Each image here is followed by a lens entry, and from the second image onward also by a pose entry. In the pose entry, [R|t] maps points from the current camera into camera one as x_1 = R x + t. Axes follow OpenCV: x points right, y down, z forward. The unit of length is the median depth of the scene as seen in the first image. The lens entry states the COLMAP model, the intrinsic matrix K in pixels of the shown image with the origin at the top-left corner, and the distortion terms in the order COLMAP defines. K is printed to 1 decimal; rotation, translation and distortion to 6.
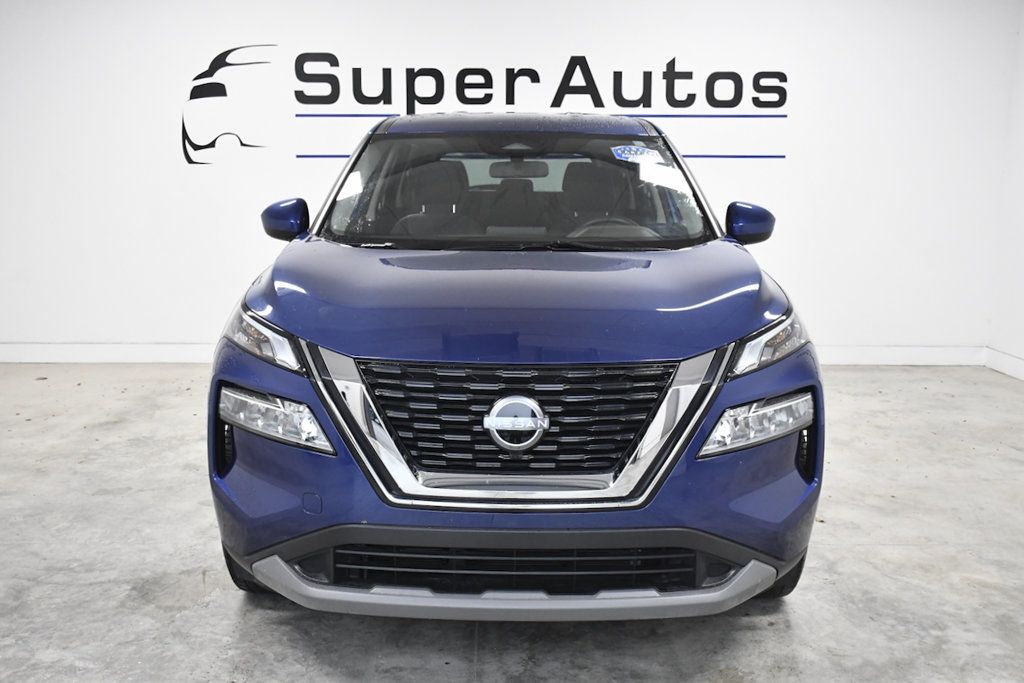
lens RADIAL K [[1042.8, 0, 513.5], [0, 1042.8, 348.8], [0, 0, 1]] dist [-0.016518, 0.010988]
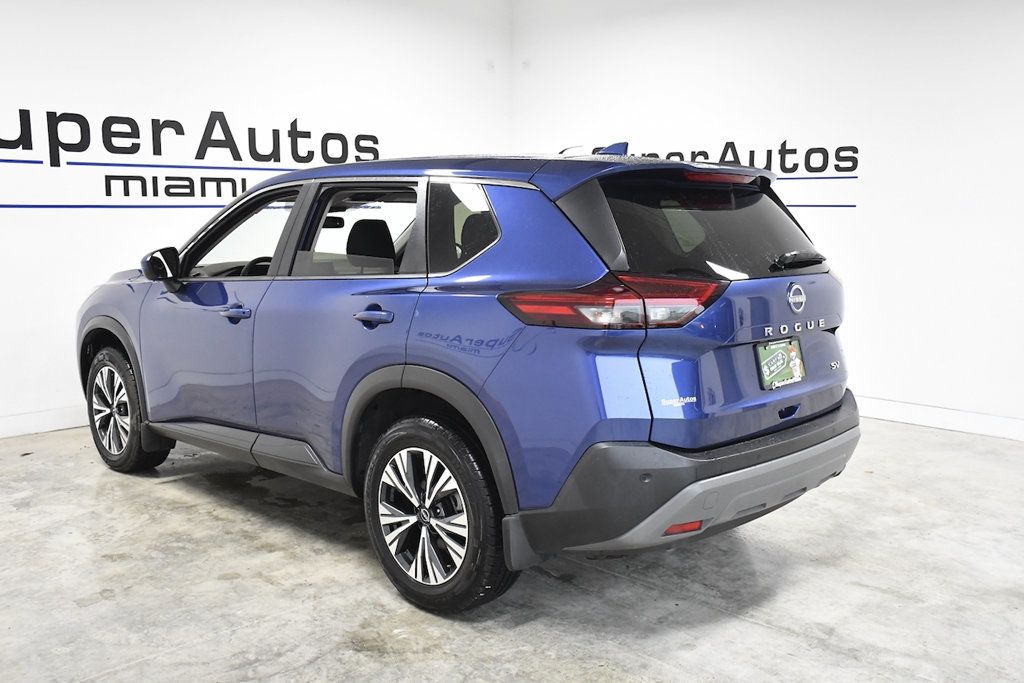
lens RADIAL K [[968.5, 0, 511.2], [0, 968.5, 344.2], [0, 0, 1]] dist [-0.064200, 0.183669]
pose [[0.715787, -0.099384, 0.691211, -0.418936], [0.127737, 0.991754, 0.010319, -0.020712], [-0.686537, 0.080907, 0.722580, 0.114290]]
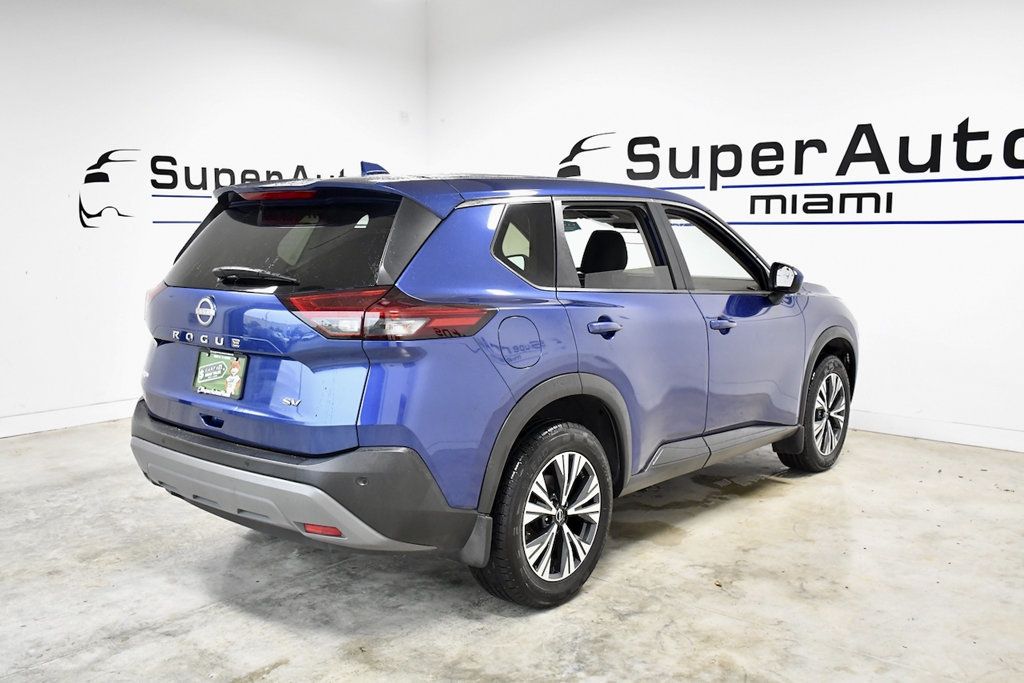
lens RADIAL K [[968.5, 0, 511.2], [0, 968.5, 344.2], [0, 0, 1]] dist [-0.064200, 0.183669]
pose [[0.750735, 0.078069, -0.655974, 0.432612], [-0.117825, 0.992894, -0.016679, -0.013738], [0.650010, 0.089812, 0.754599, 0.093010]]
